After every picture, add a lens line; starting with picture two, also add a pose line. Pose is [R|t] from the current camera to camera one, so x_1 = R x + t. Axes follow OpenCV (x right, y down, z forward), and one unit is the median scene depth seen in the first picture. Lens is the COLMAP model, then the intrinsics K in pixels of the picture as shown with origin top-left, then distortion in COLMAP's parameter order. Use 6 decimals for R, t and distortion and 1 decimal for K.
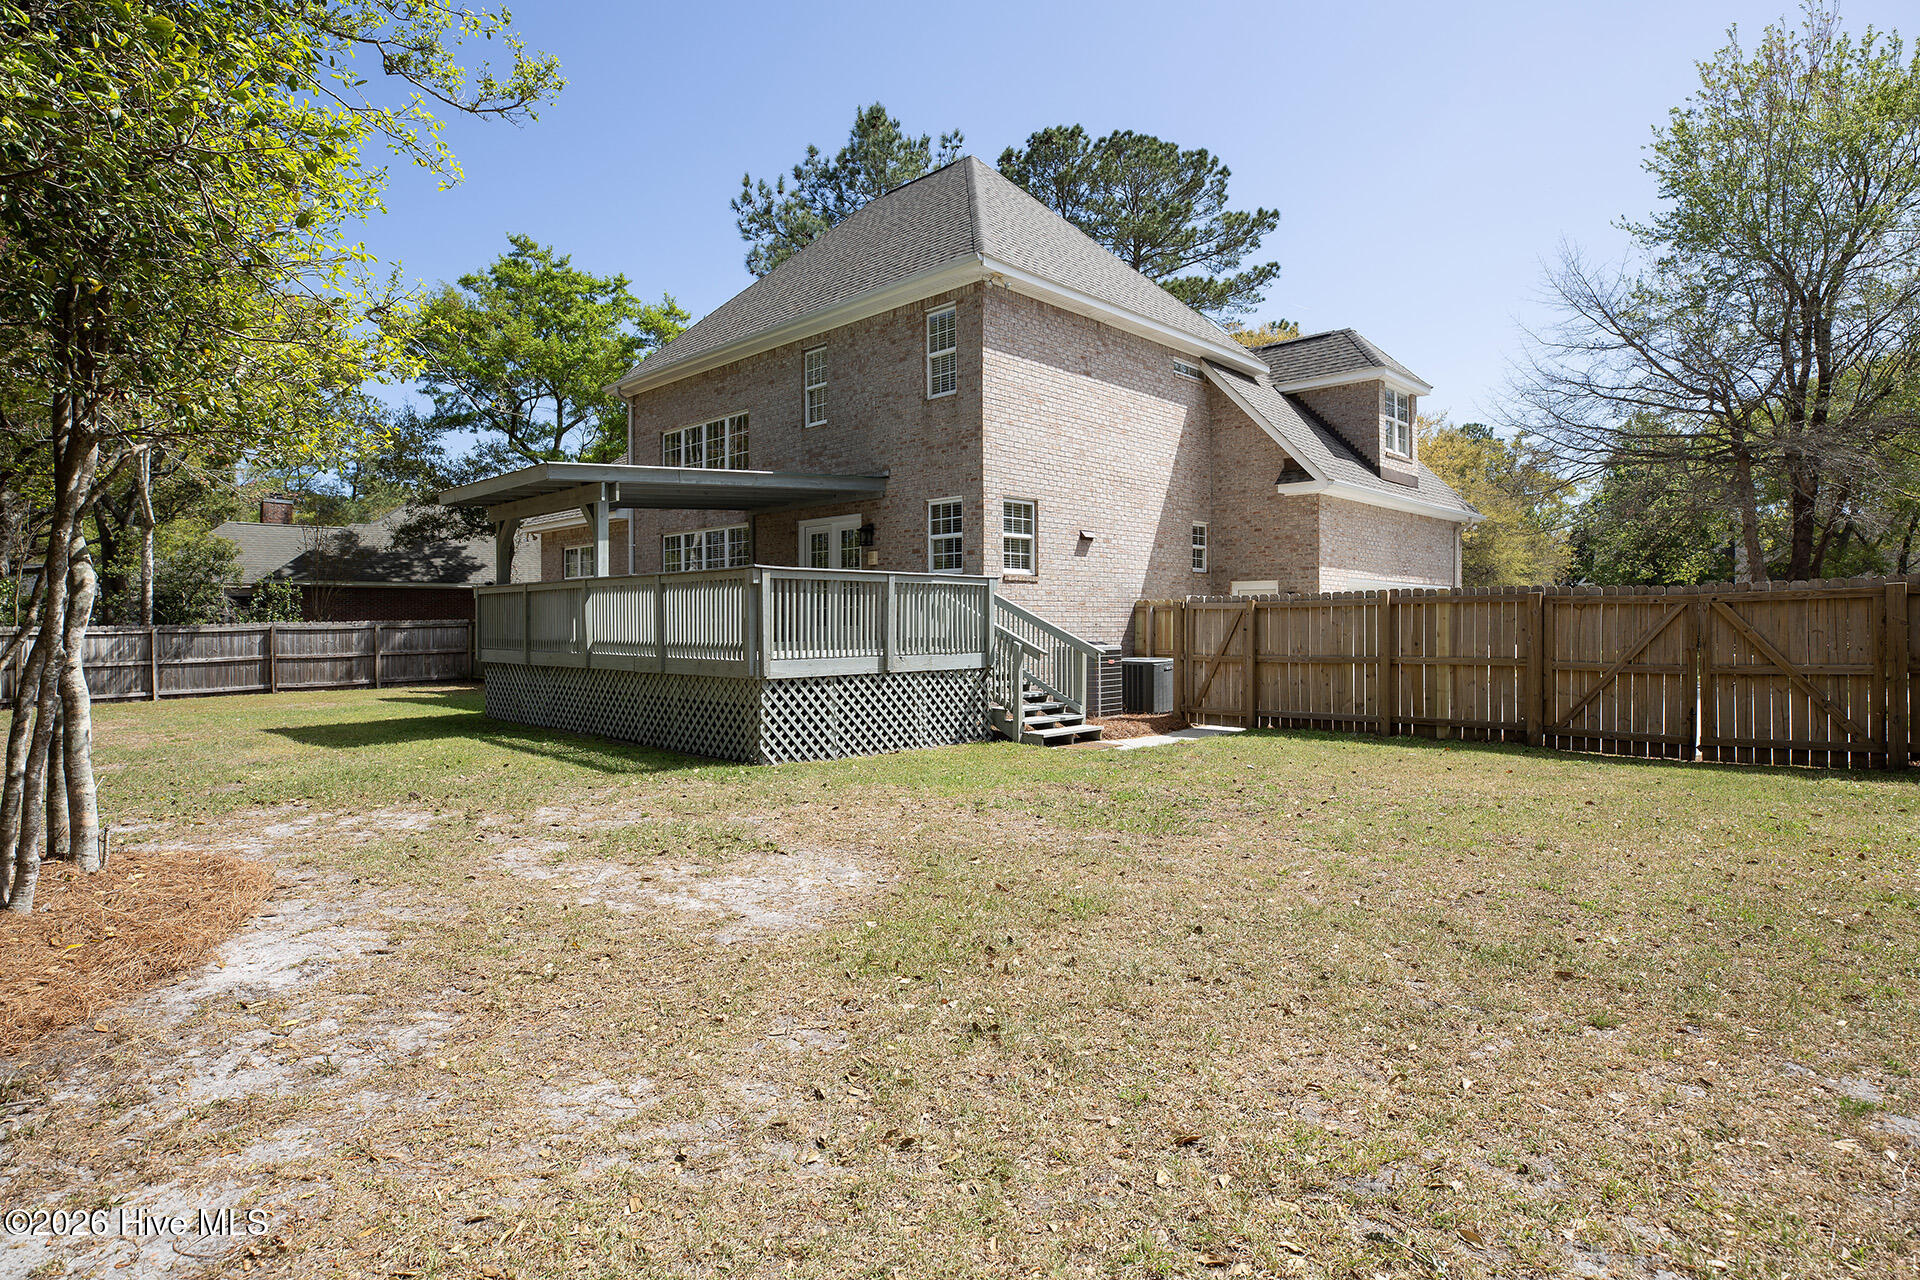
lens RADIAL K [[1087.4, 0, 1088.8], [0, 1087.4, 610.3], [0, 0, 1]] dist [-0.001924, -0.000309]
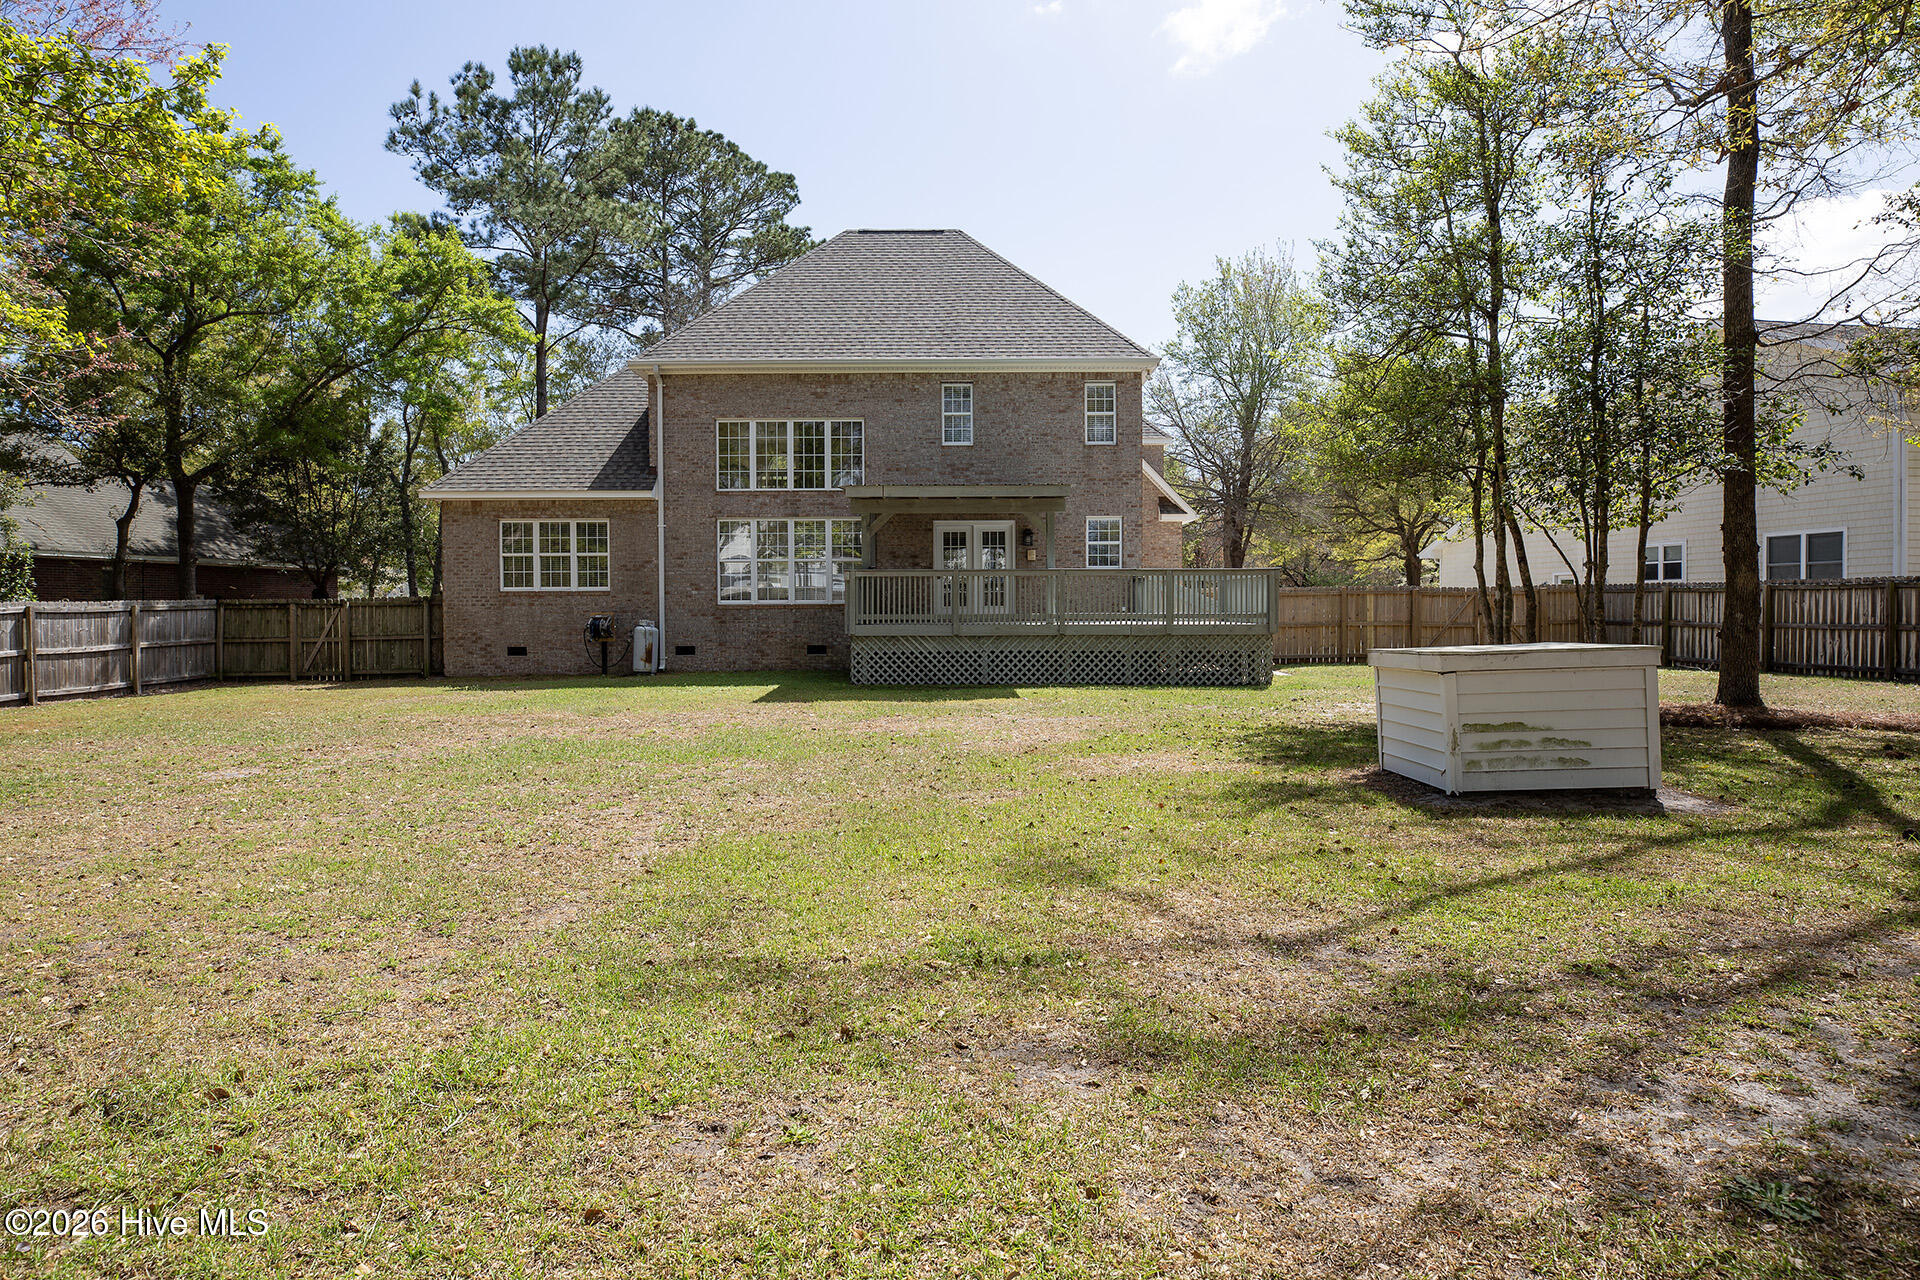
lens RADIAL K [[1087.4, 0, 1088.8], [0, 1087.4, 610.3], [0, 0, 1]] dist [-0.001924, -0.000309]
pose [[0.665604, -0.002187, 0.746302, -1.017219], [-0.007889, 0.999919, 0.009966, 0.005098], [-0.746263, -0.012521, 0.665533, 0.052643]]
